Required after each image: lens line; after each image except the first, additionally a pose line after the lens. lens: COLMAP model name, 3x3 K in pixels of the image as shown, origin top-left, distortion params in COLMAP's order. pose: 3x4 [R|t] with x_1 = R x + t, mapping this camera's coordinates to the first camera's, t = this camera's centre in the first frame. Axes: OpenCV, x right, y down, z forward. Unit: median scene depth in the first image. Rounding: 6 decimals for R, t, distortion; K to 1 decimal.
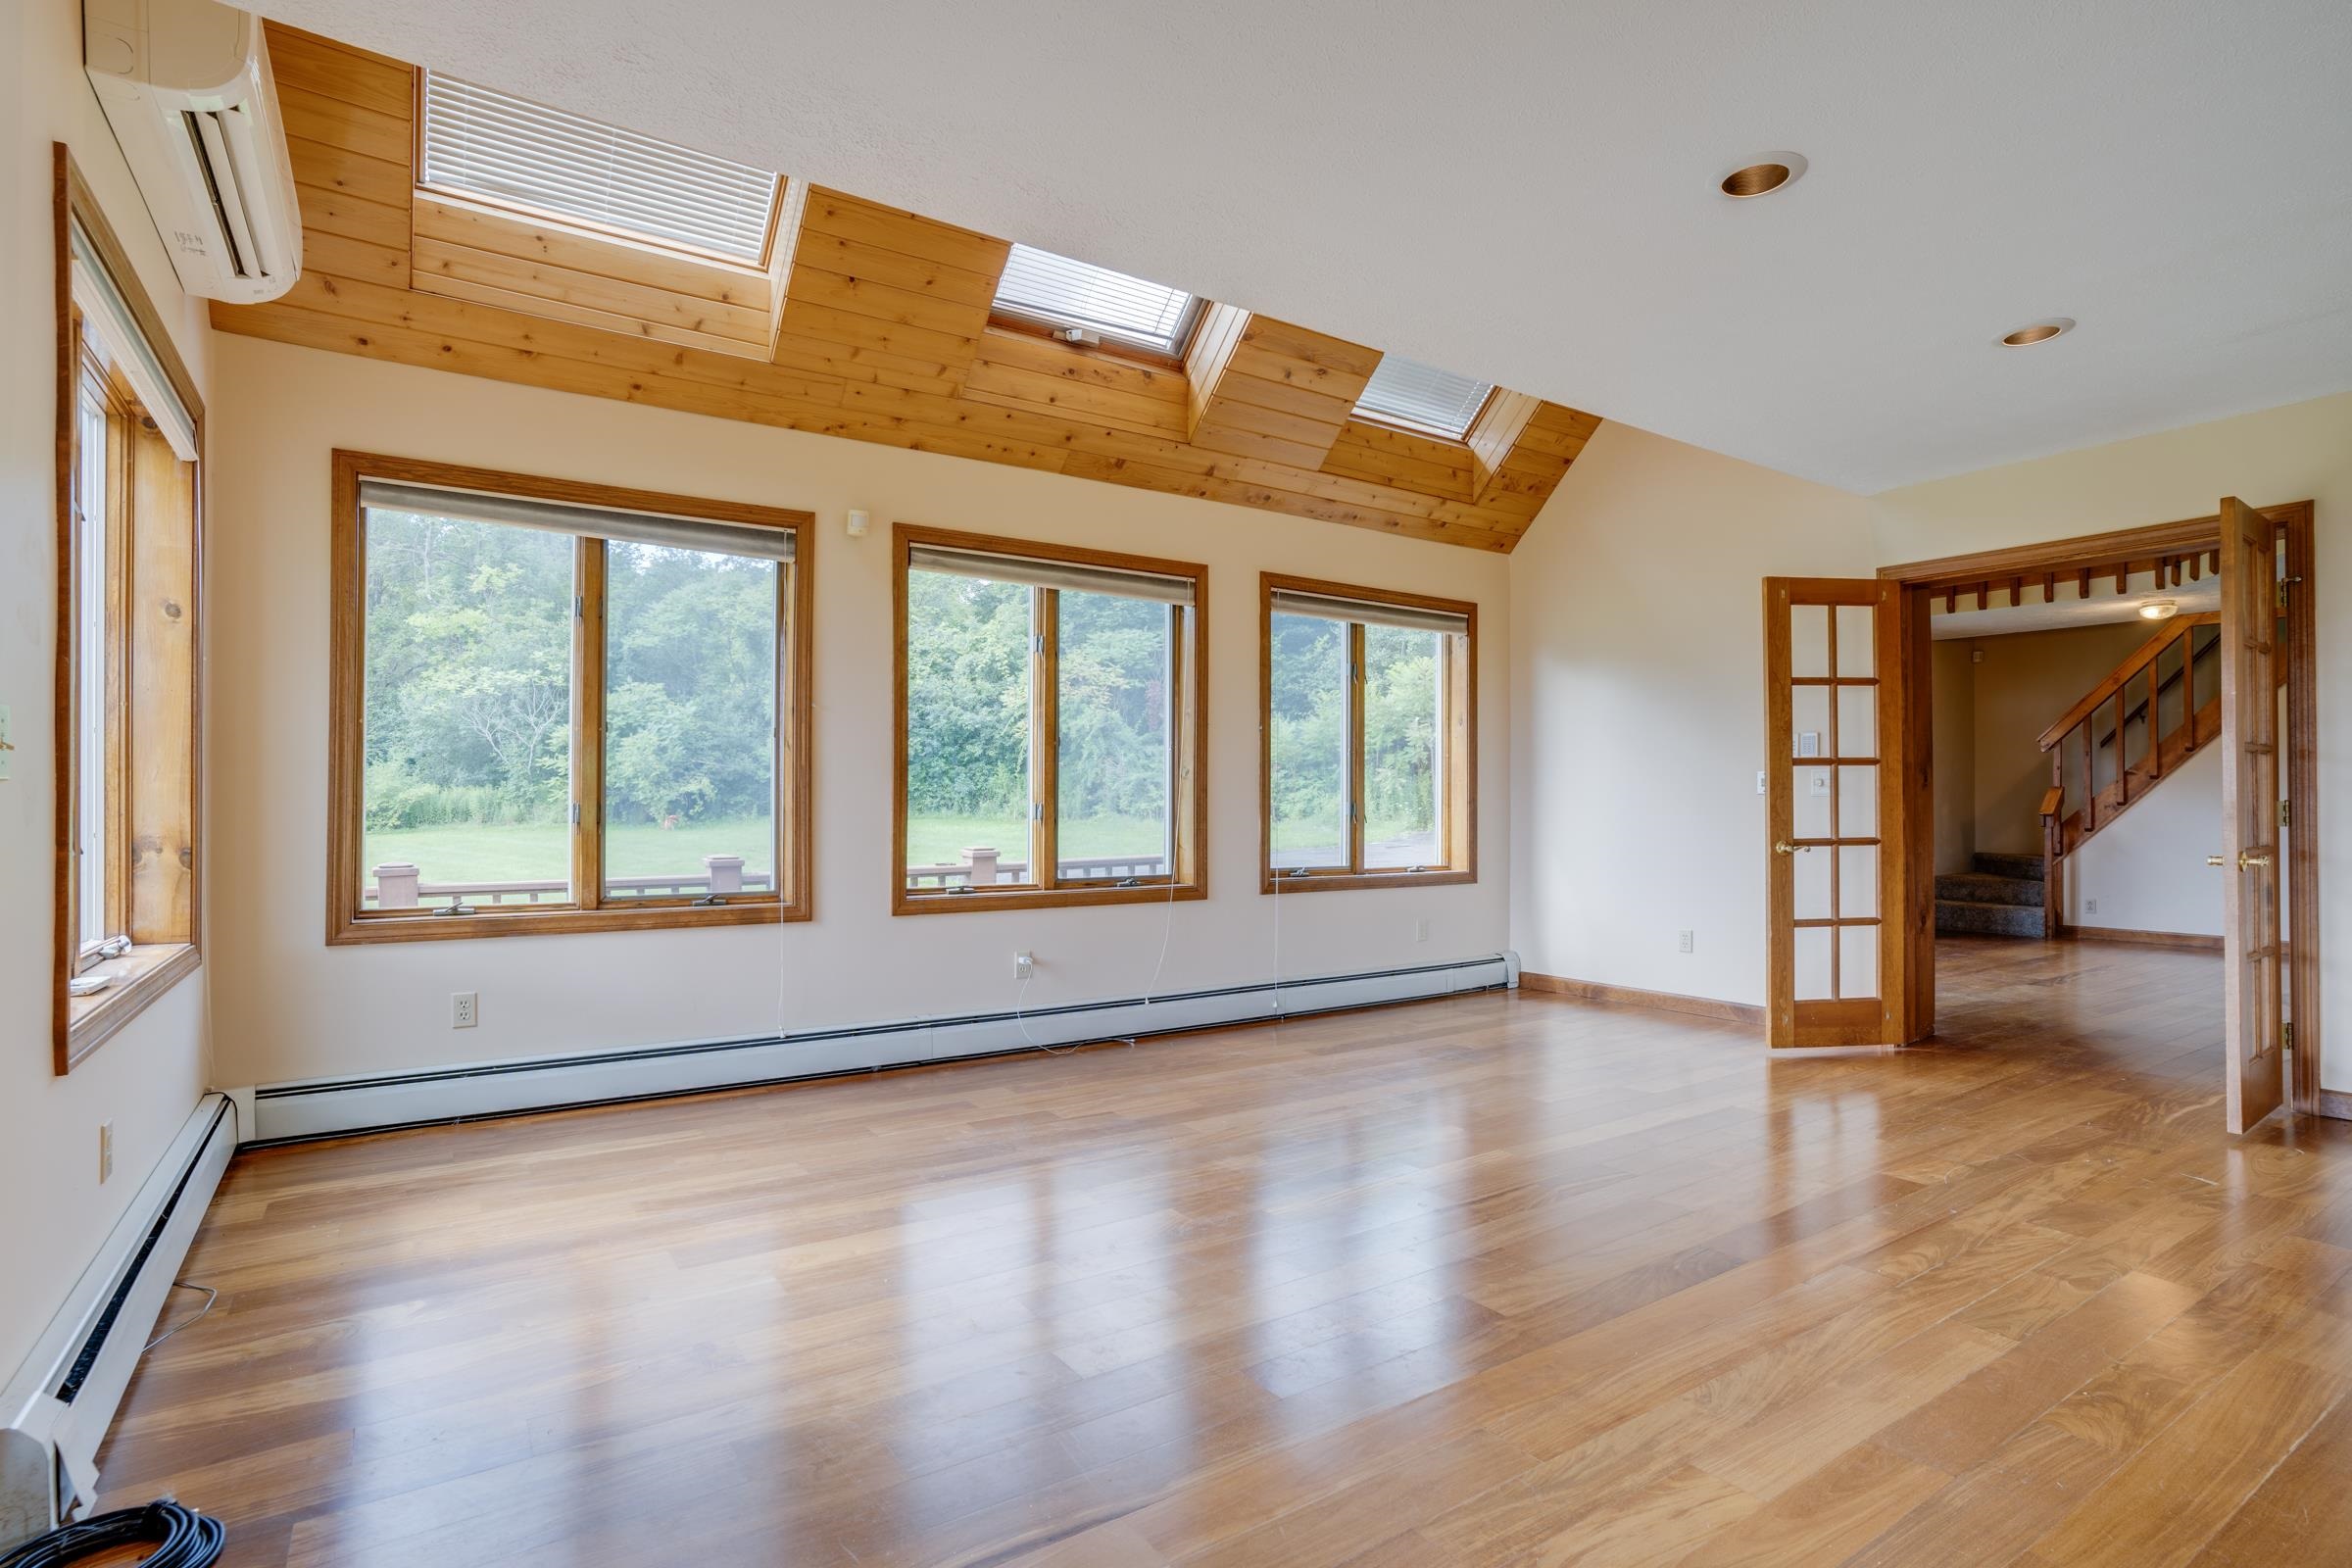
lens RADIAL K [[1156.9, 0, 1176.0], [0, 1156.9, 784.0], [0, 0, 1]] dist [-0.016422, 0.001278]
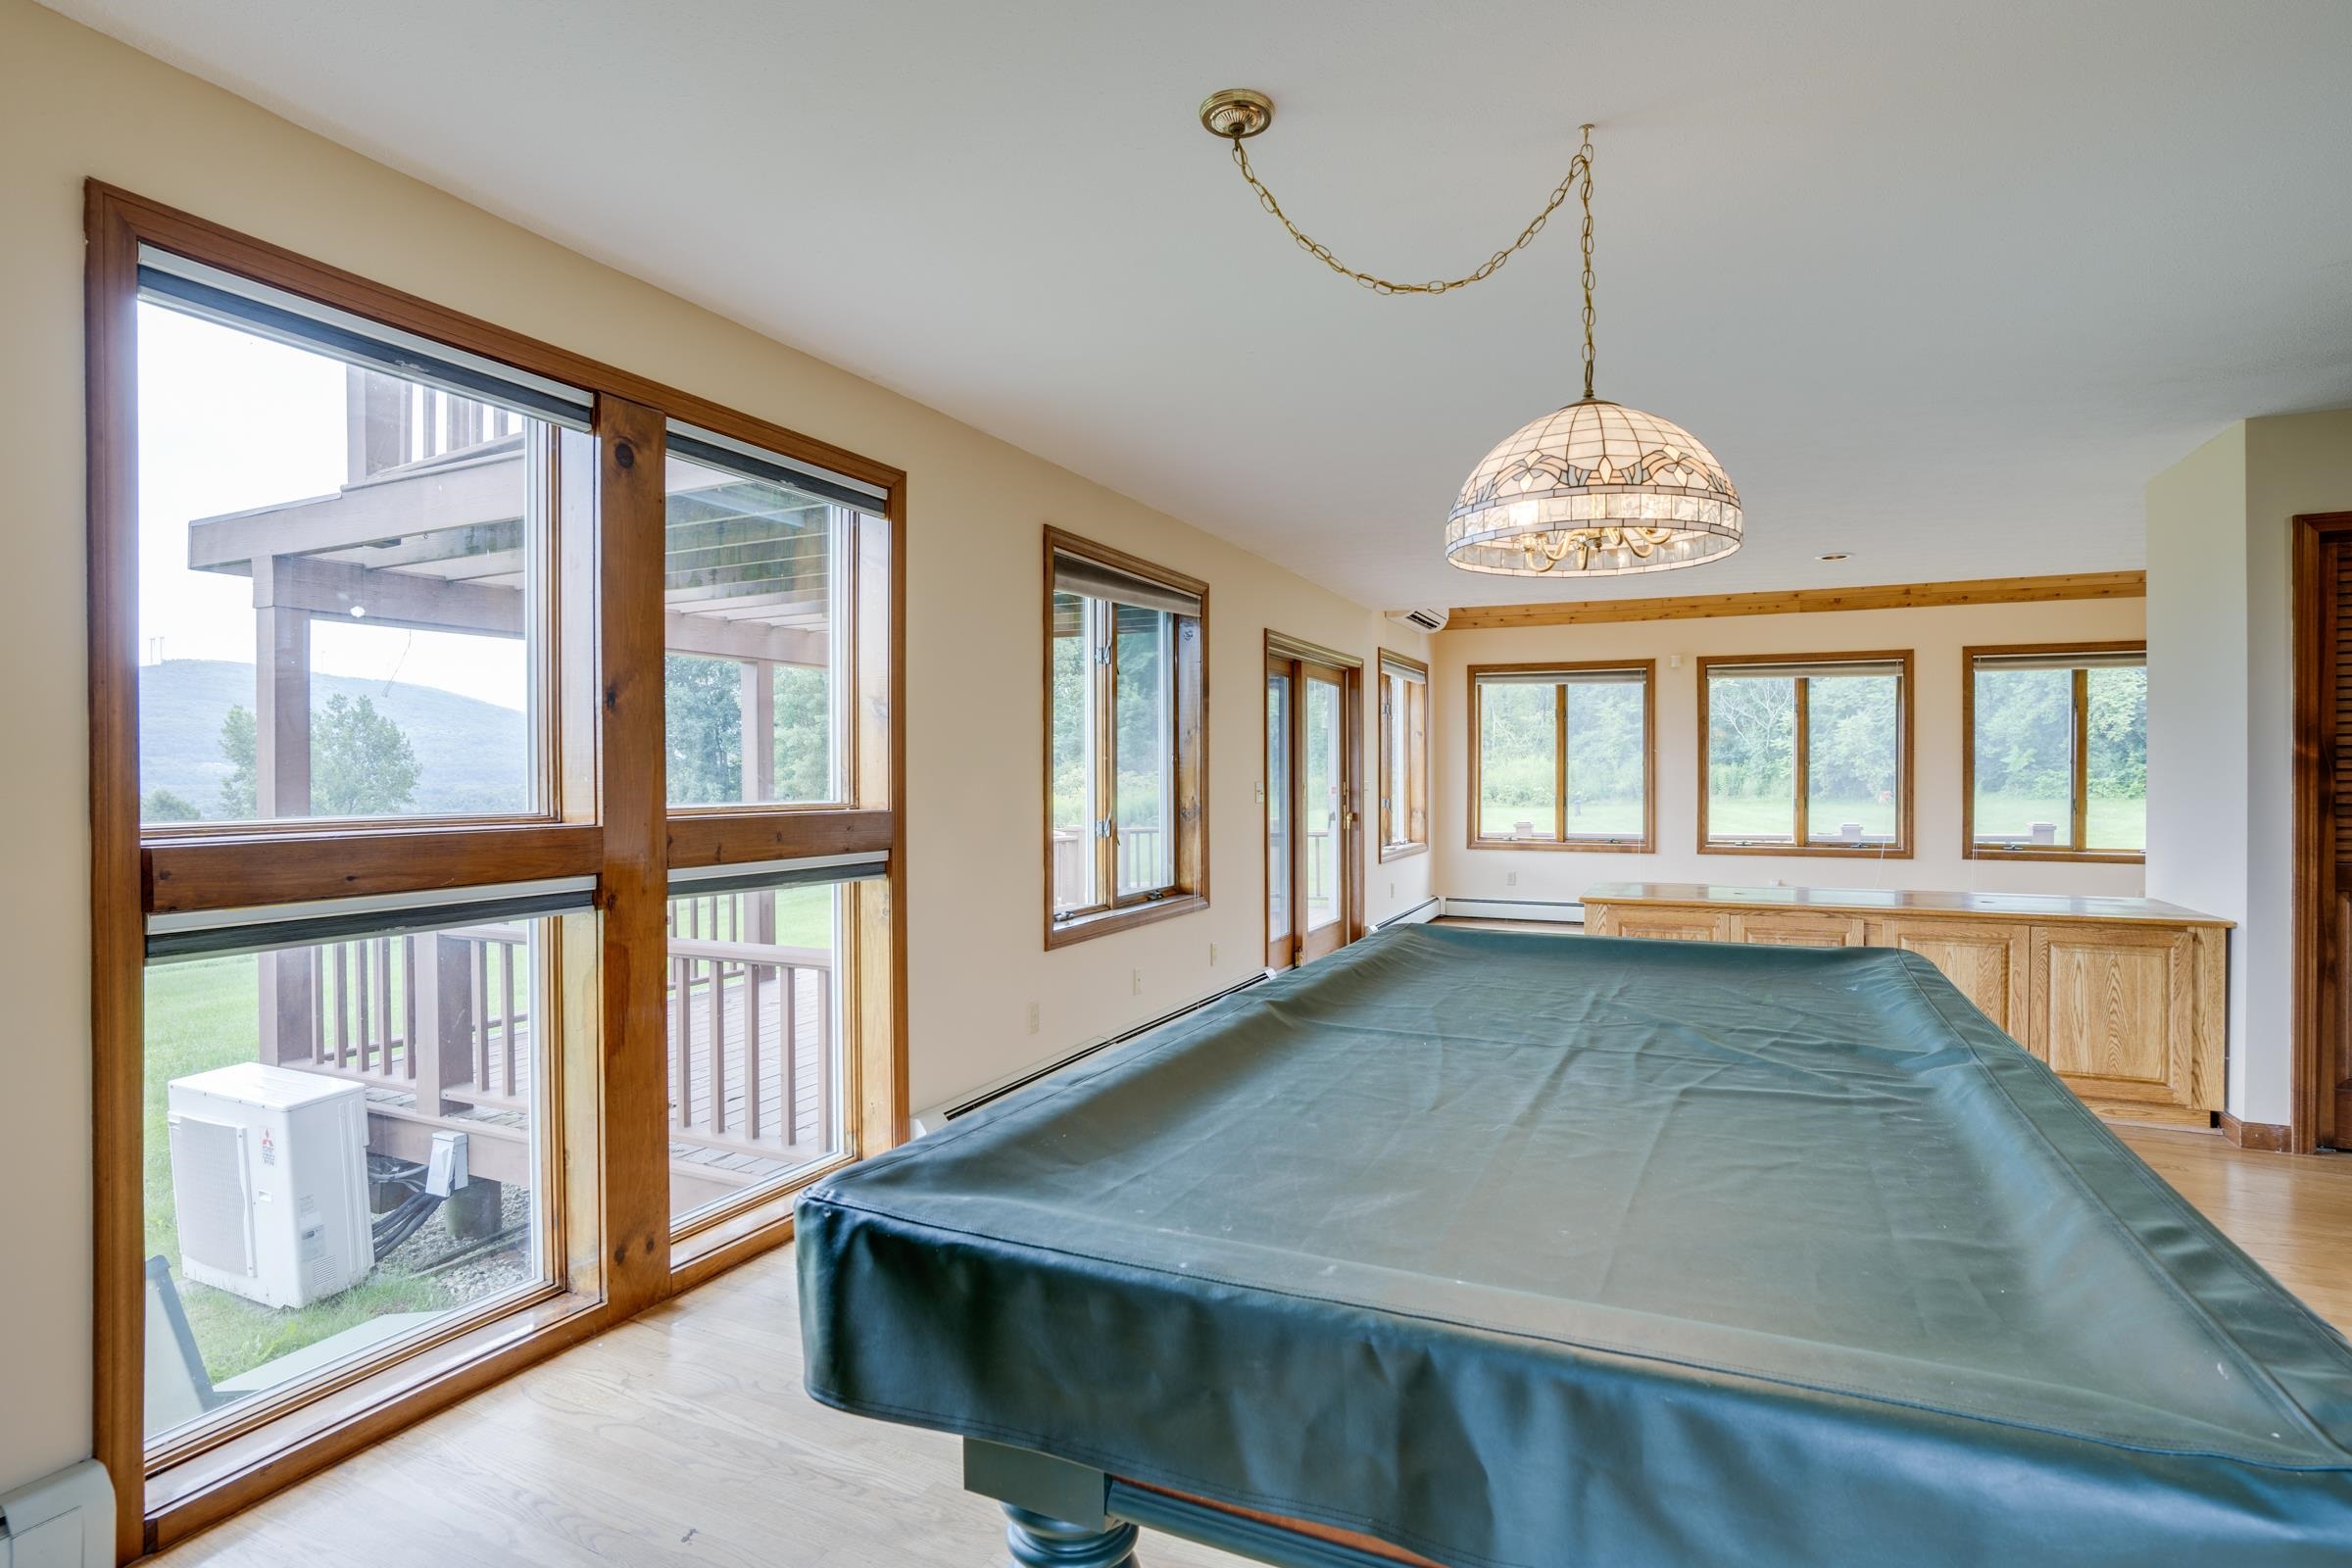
lens RADIAL K [[1156.9, 0, 1176.0], [0, 1156.9, 784.0], [0, 0, 1]] dist [-0.016422, 0.001278]
pose [[0.517566, 0.003576, -0.855636, 0.905944], [0.018116, 0.999721, 0.015137, -0.049421], [0.855451, -0.023335, 0.517357, -0.732302]]
